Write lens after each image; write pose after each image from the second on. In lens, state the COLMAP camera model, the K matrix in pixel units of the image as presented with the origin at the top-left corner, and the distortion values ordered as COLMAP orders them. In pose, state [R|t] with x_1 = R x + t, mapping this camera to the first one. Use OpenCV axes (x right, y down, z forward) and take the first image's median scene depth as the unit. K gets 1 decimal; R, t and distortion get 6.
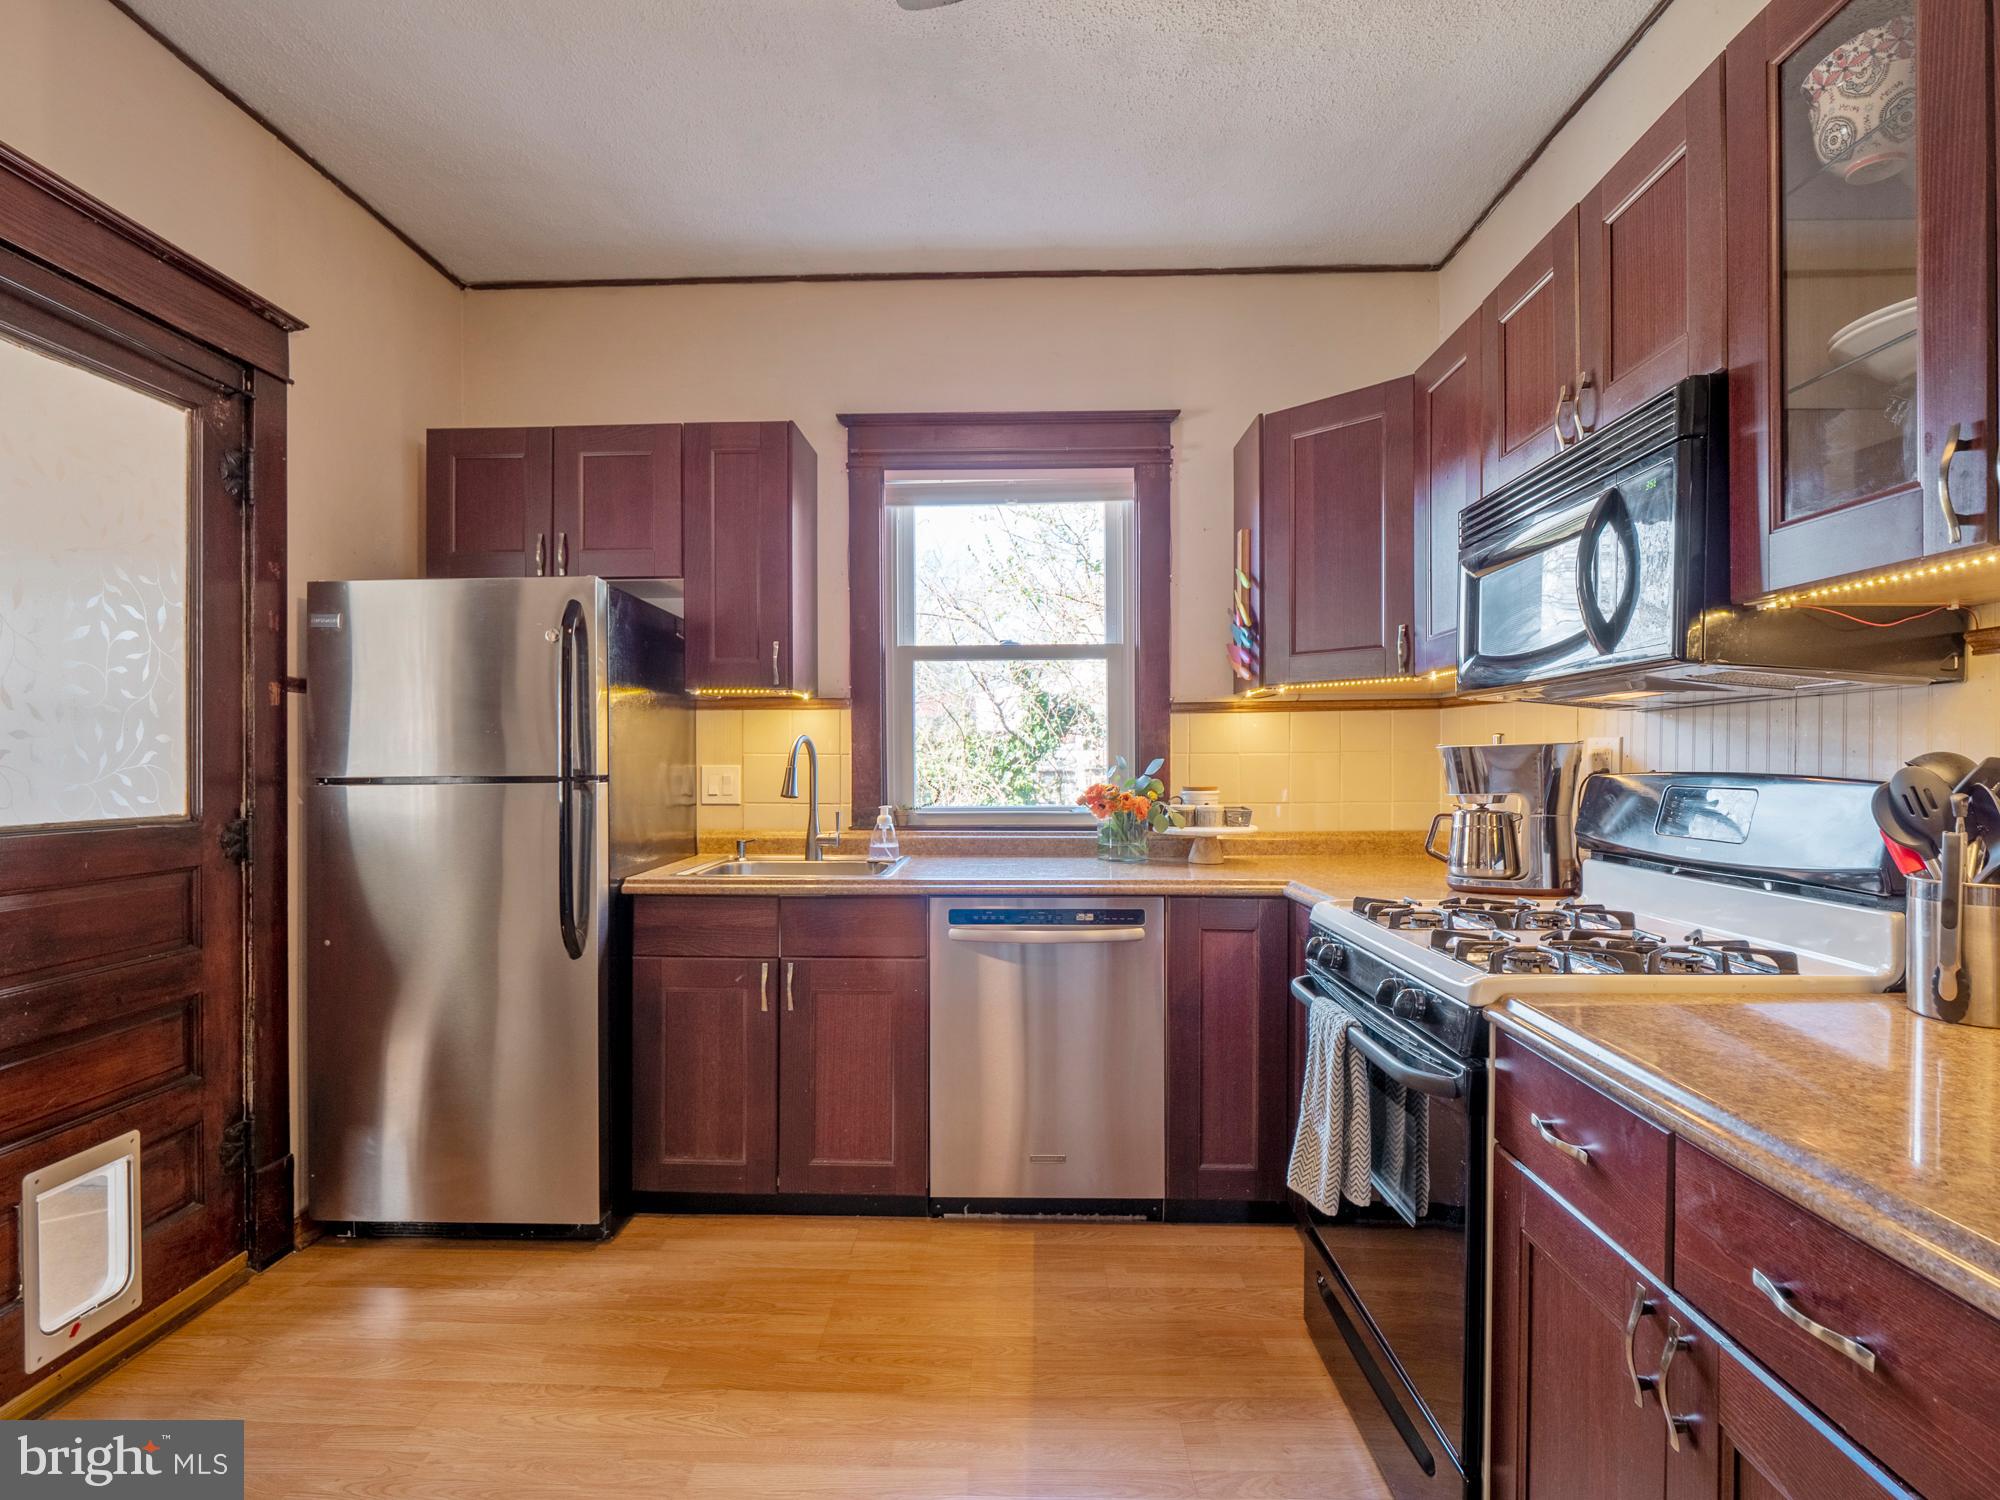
lens RADIAL K [[1011.0, 0, 1000.0], [0, 1011.0, 750.0], [0, 0, 1]] dist [-0.003514, -0.000825]
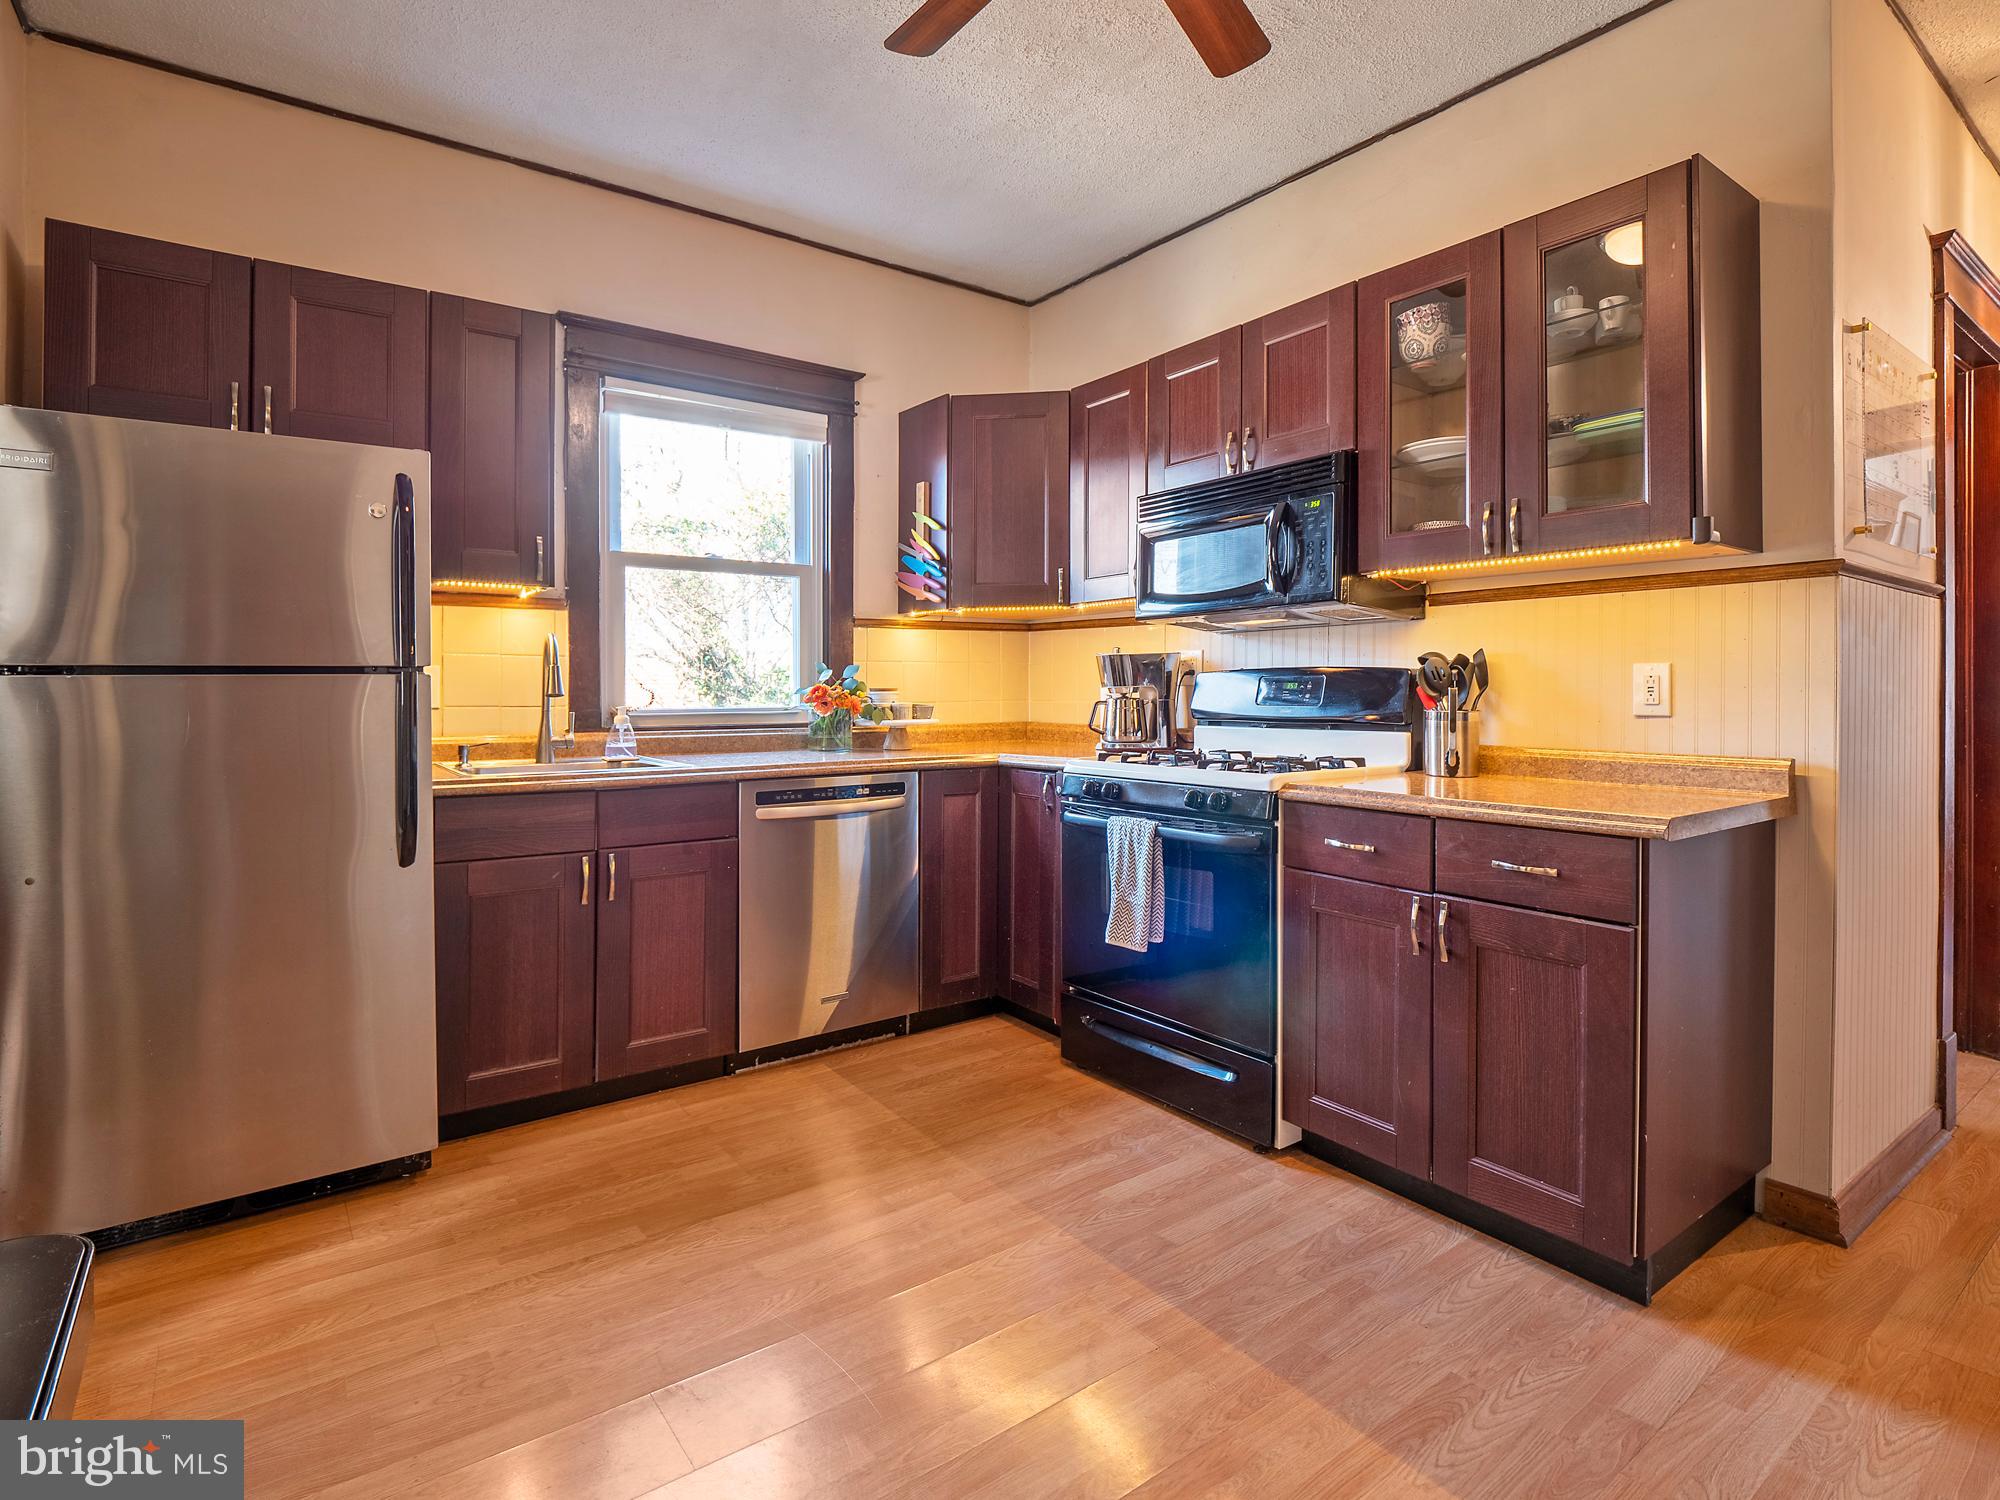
lens RADIAL K [[1006.2, 0, 1001.1], [0, 1006.2, 680.2], [0, 0, 1]] dist [-0.001863, -0.000491]
pose [[0.787807, 0.006262, 0.615890, -0.518124], [-0.004914, 0.999980, -0.003883, 0.036414], [-0.615902, 0.000033, 0.787823, -0.044626]]
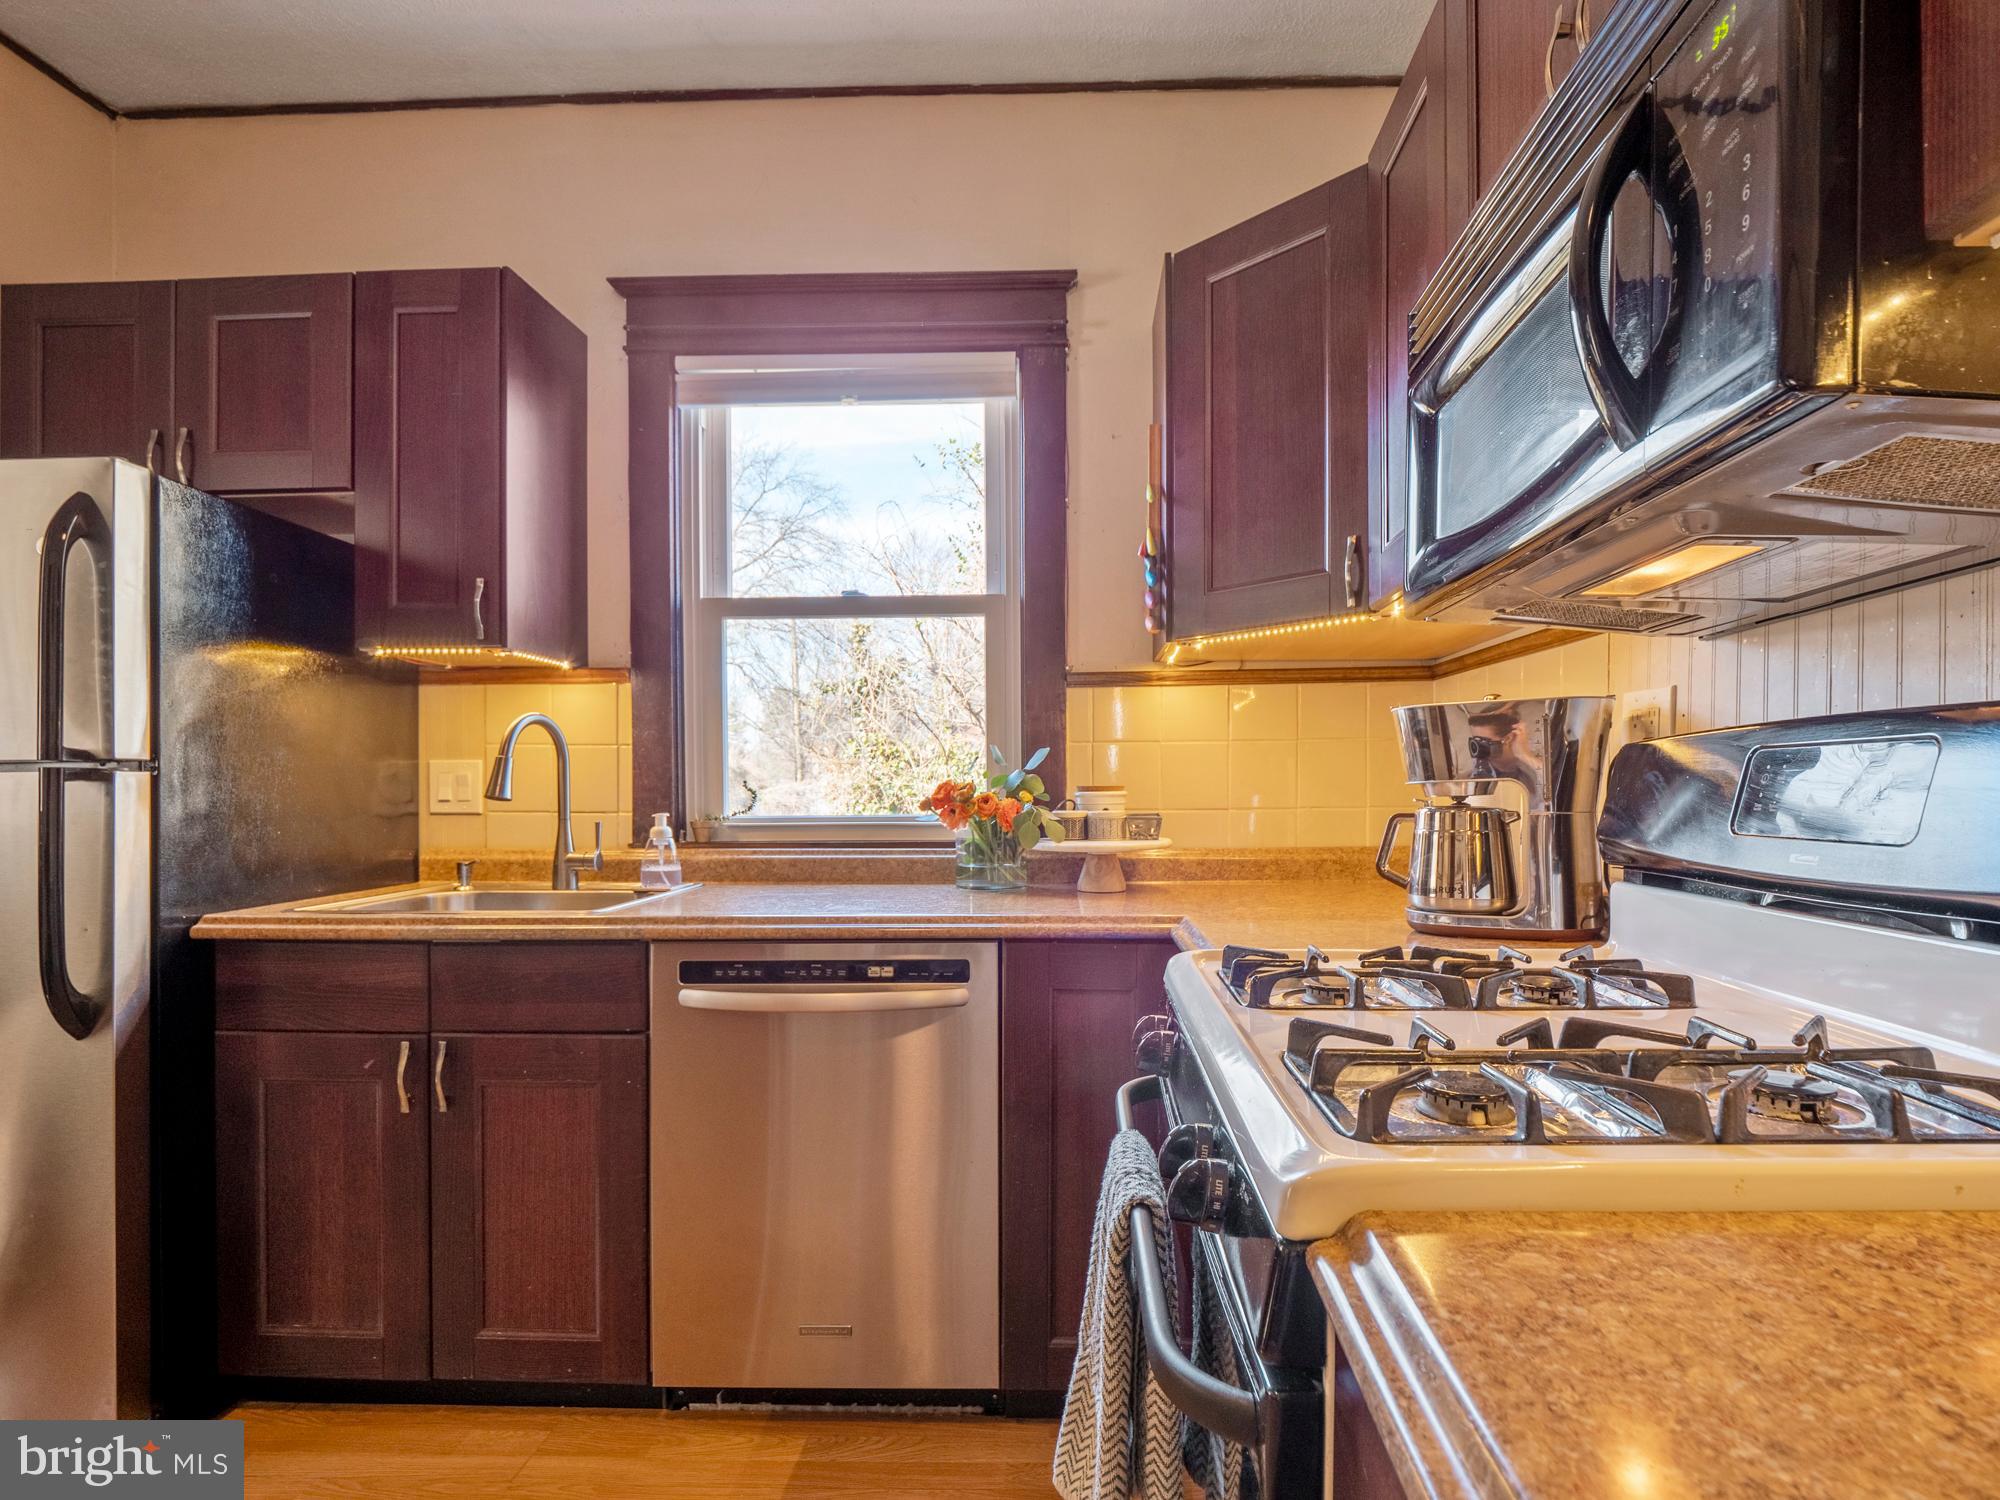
lens RADIAL K [[1027.3, 0, 1063.8], [0, 1027.3, 785.6], [0, 0, 1]] dist [-0.009594, -0.000368]
pose [[0.999978, -0.002629, 0.006093, 0.199407], [0.002591, 0.999977, 0.006236, 0.037224], [-0.006109, -0.006220, 0.999962, 0.314354]]
